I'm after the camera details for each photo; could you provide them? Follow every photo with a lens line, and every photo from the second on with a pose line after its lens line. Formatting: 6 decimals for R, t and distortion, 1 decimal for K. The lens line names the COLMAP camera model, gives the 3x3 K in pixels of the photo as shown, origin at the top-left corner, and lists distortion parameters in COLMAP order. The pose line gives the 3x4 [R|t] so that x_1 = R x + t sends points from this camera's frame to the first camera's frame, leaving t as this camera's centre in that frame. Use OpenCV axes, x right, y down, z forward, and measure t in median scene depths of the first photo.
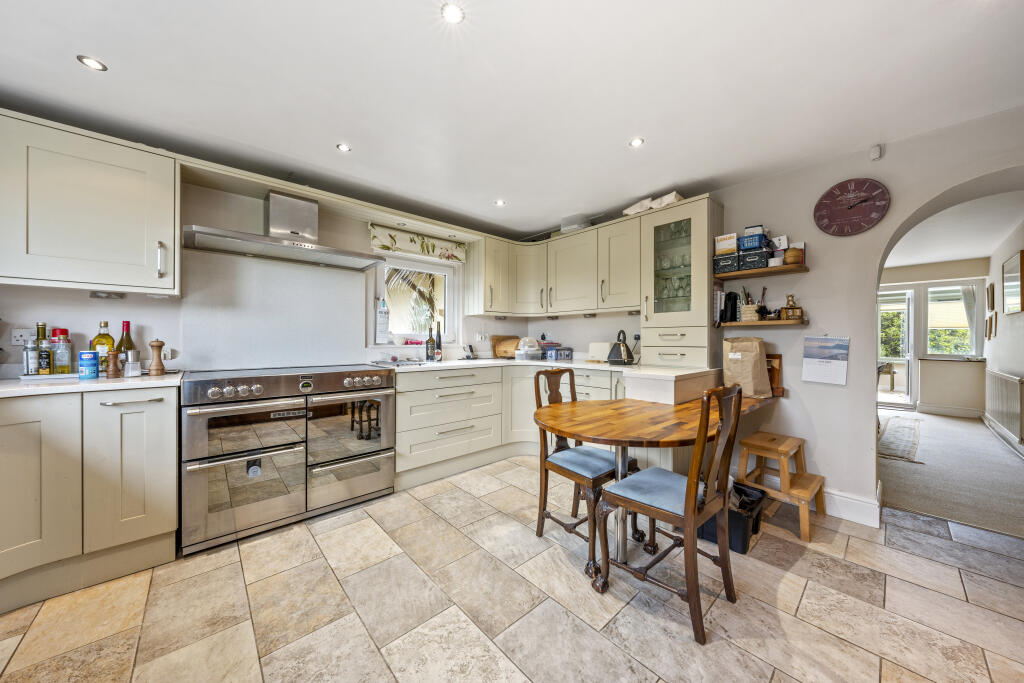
lens RADIAL K [[344.7, 0, 495.8], [0, 344.7, 344.9], [0, 0, 1]] dist [-0.000211, 0.000063]
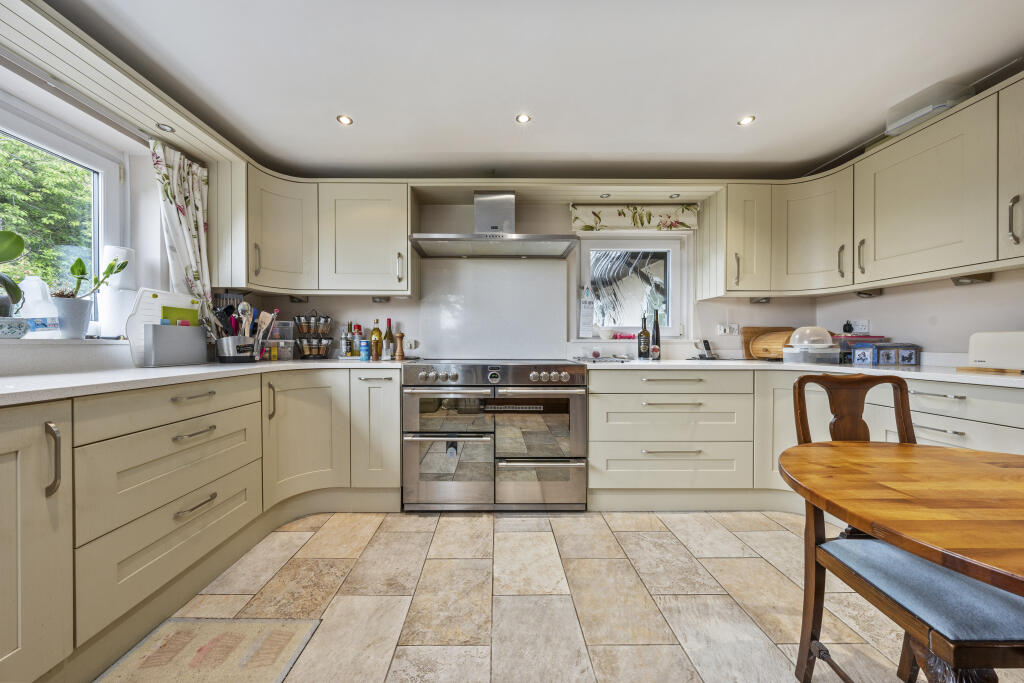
lens RADIAL K [[344.7, 0, 495.8], [0, 344.7, 344.9], [0, 0, 1]] dist [-0.000211, 0.000063]
pose [[0.767621, 0.006849, -0.640867, 0.076216], [-0.012769, 0.999908, -0.004608, 0.027610], [0.640777, 0.011720, 0.767638, 0.208211]]
